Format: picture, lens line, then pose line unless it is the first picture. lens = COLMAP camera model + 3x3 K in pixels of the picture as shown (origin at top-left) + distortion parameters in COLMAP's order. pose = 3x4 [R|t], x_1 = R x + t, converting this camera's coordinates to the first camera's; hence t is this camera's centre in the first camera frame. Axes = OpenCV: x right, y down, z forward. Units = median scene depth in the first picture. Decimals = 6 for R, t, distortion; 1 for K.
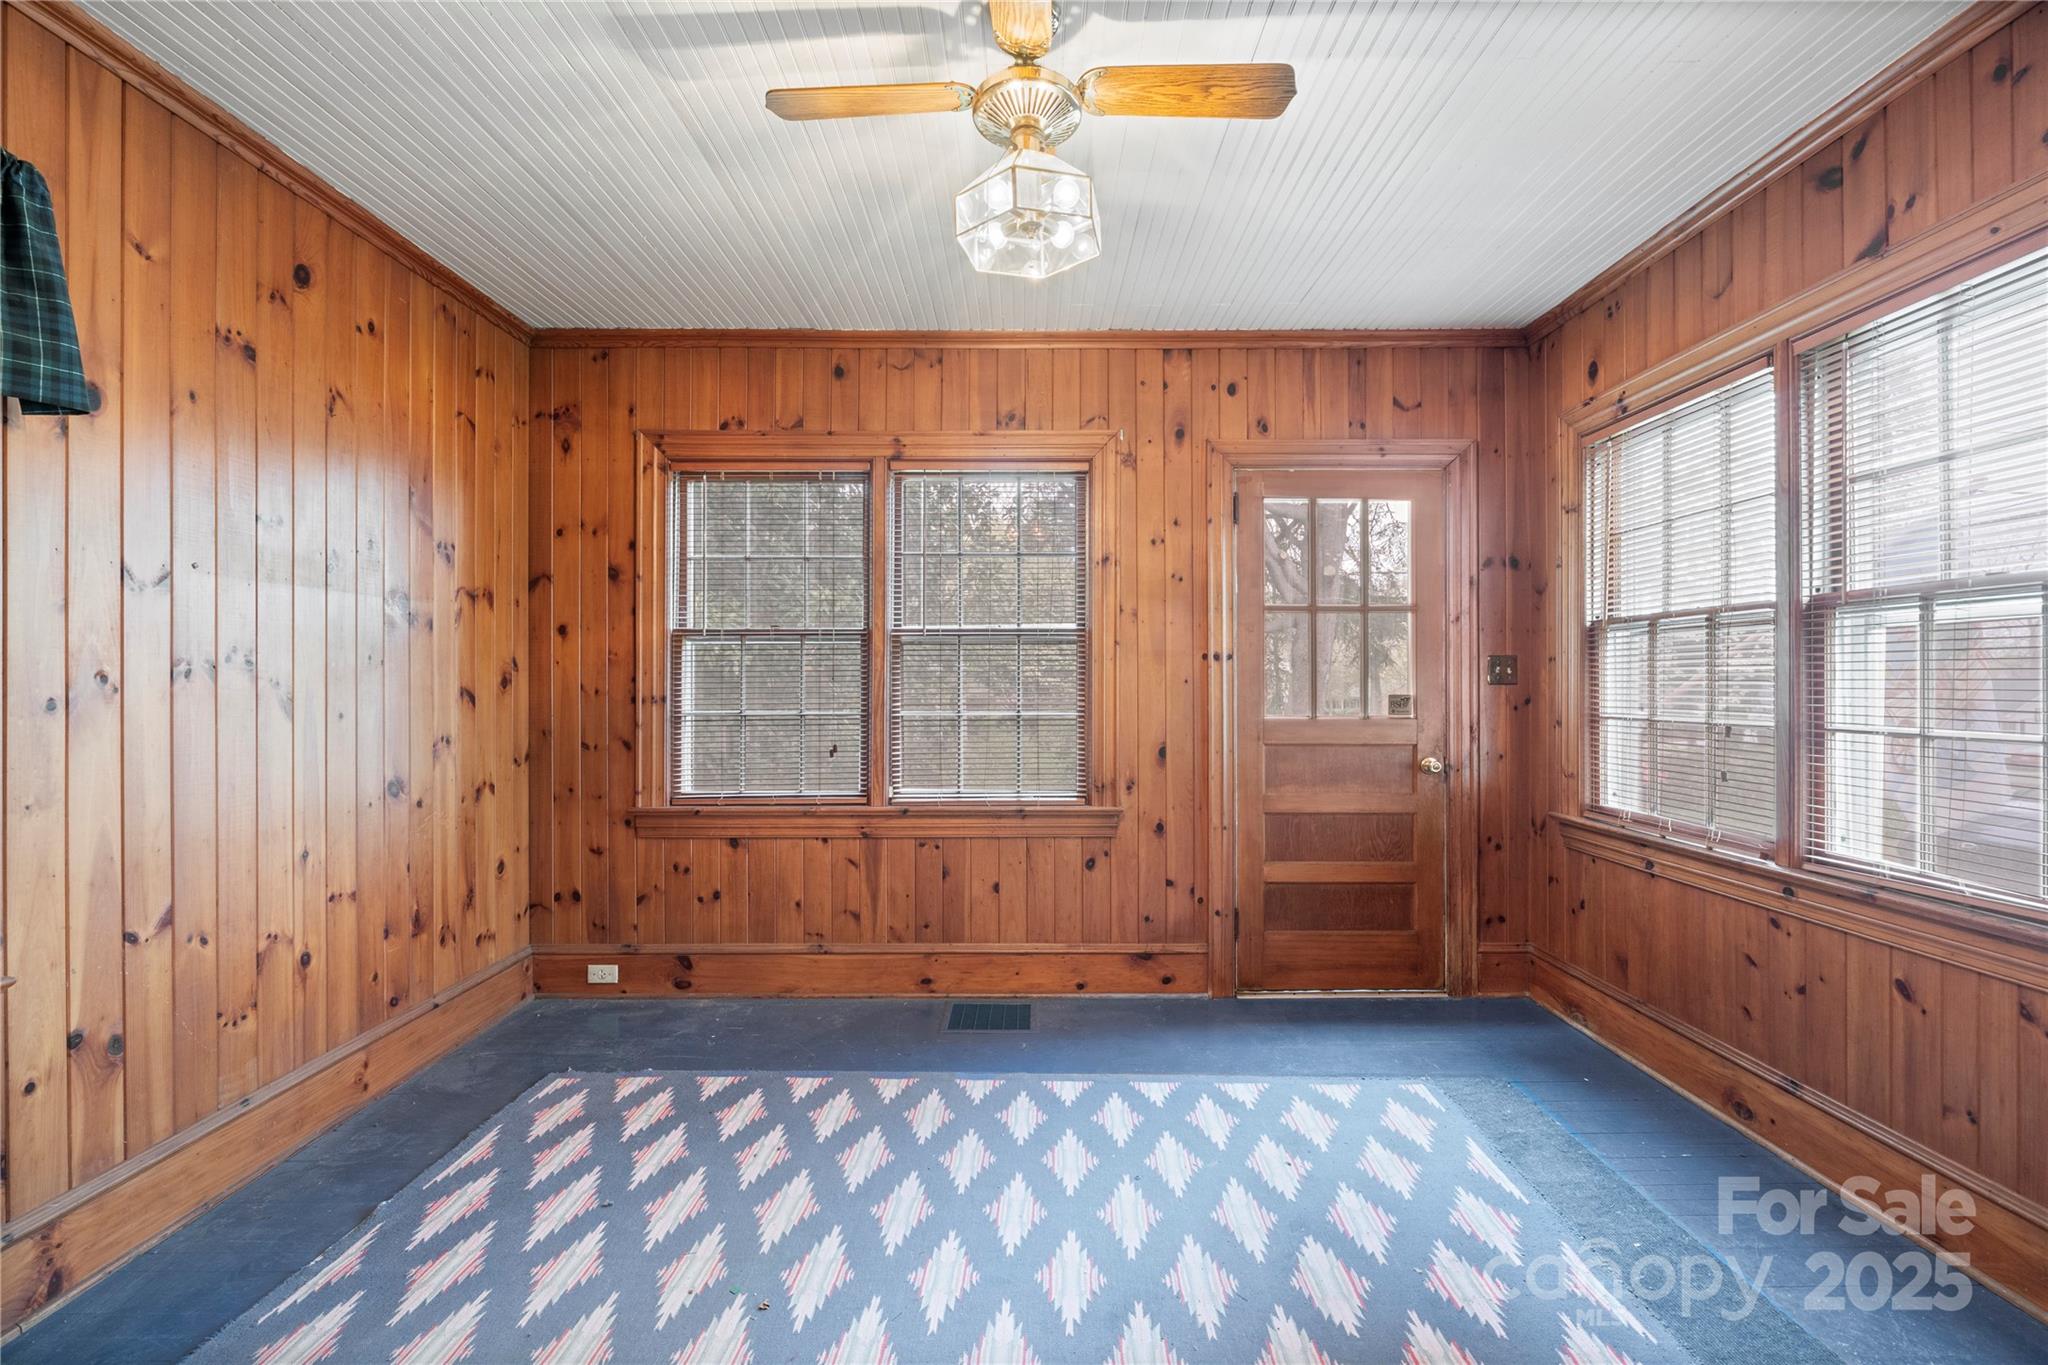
lens RADIAL K [[862.8, 0, 1025.1], [0, 862.8, 683.0], [0, 0, 1]] dist [-0.006865, -0.000789]
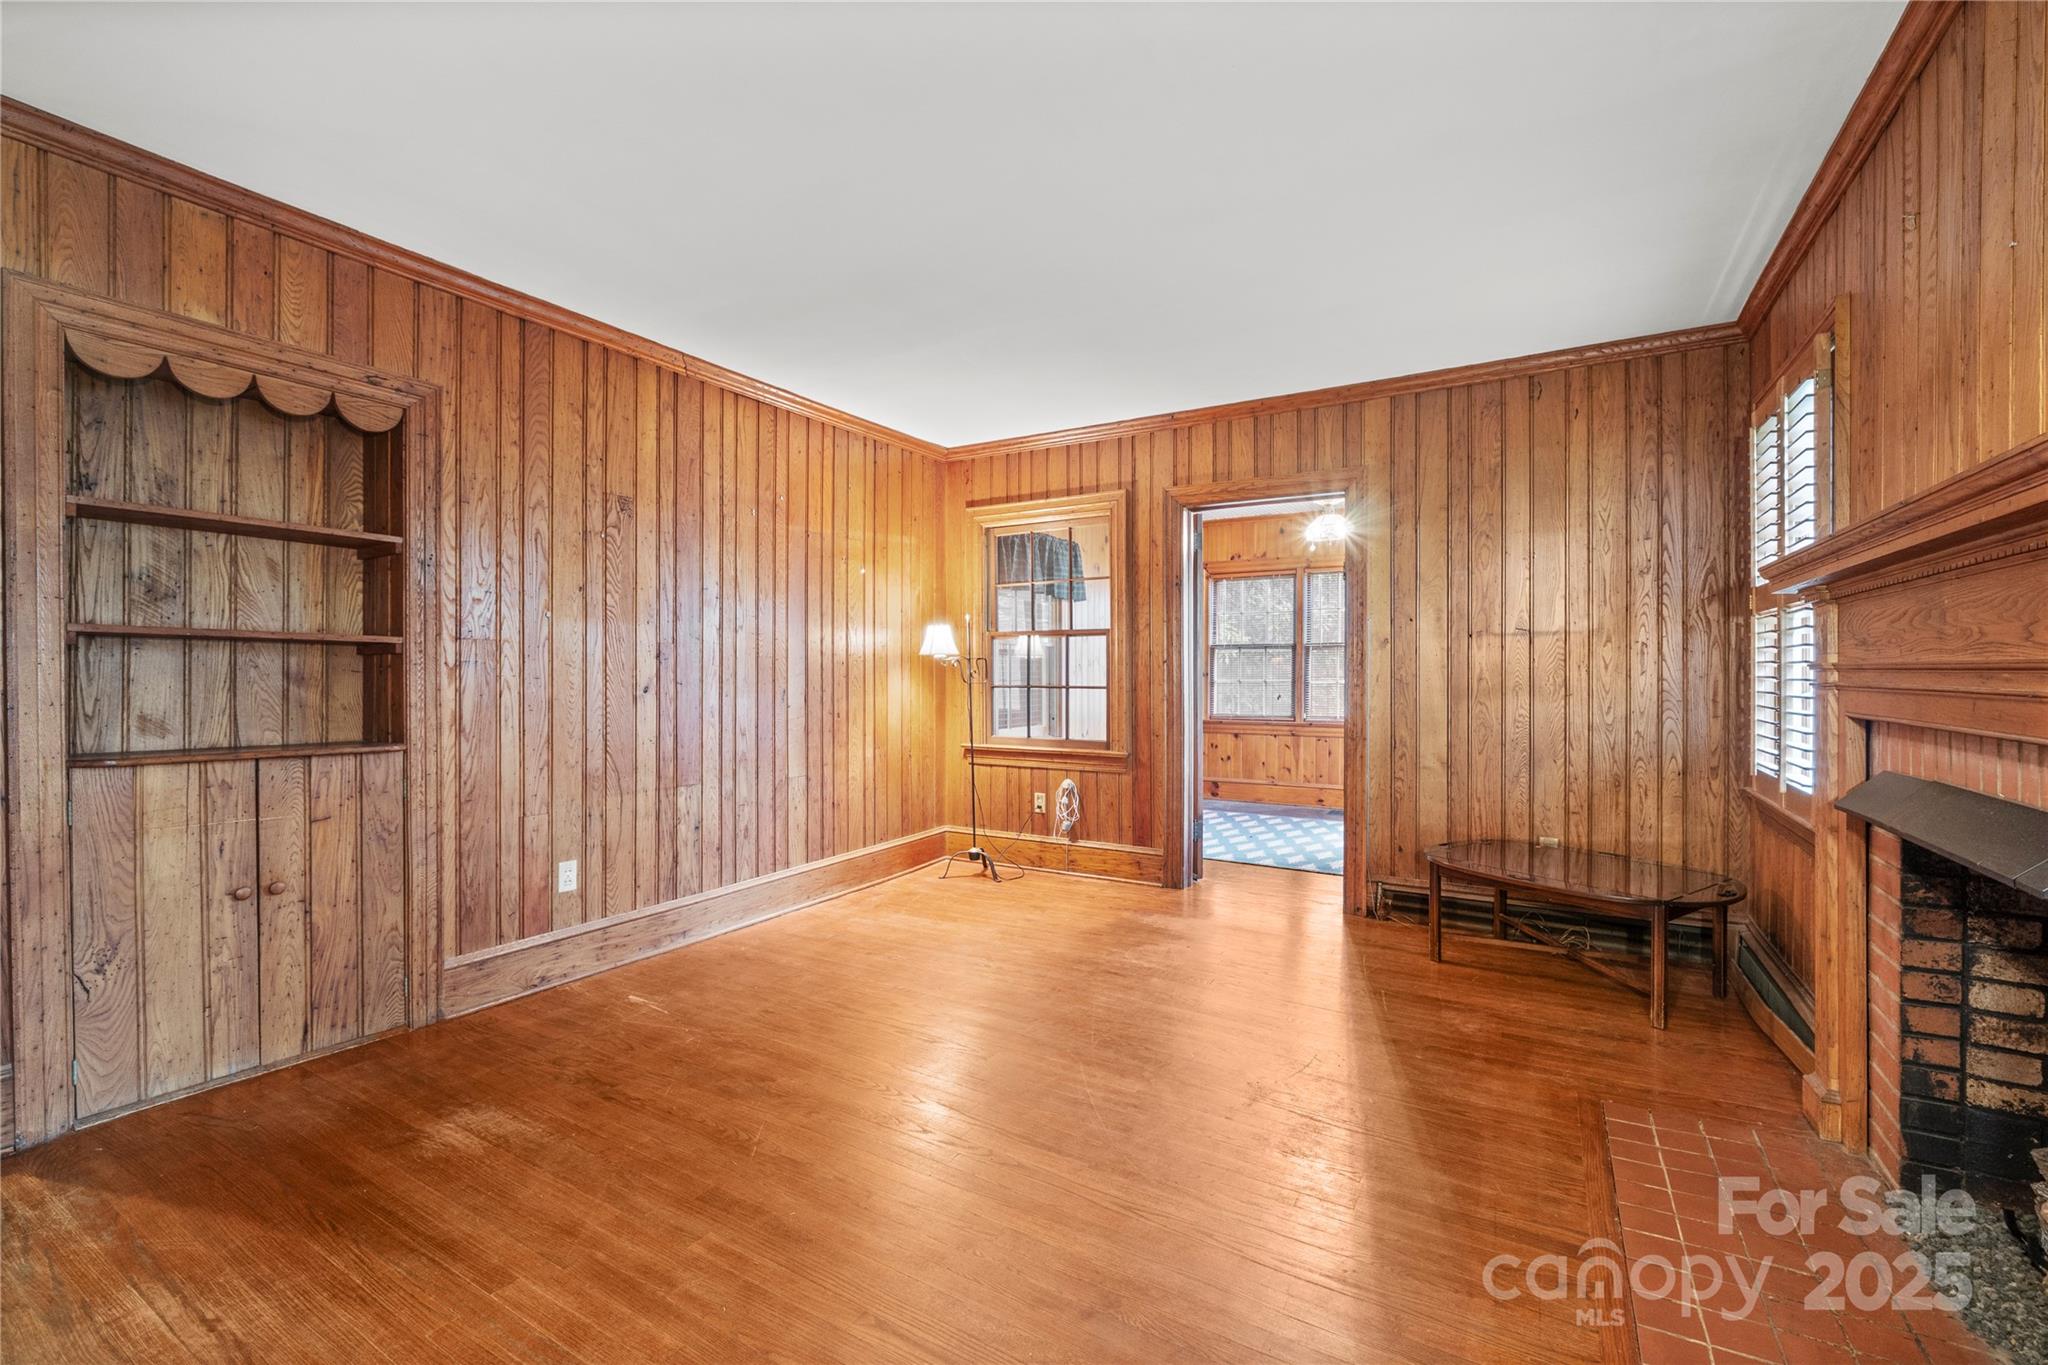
lens RADIAL K [[862.8, 0, 1033.1], [0, 862.8, 685.6], [0, 0, 1]] dist [-0.006865, -0.000789]
pose [[0.867192, 0.007103, -0.497924, 0.348158], [-0.003795, 0.999964, 0.007655, 0.033972], [0.497960, -0.004749, 0.867187, -1.301227]]
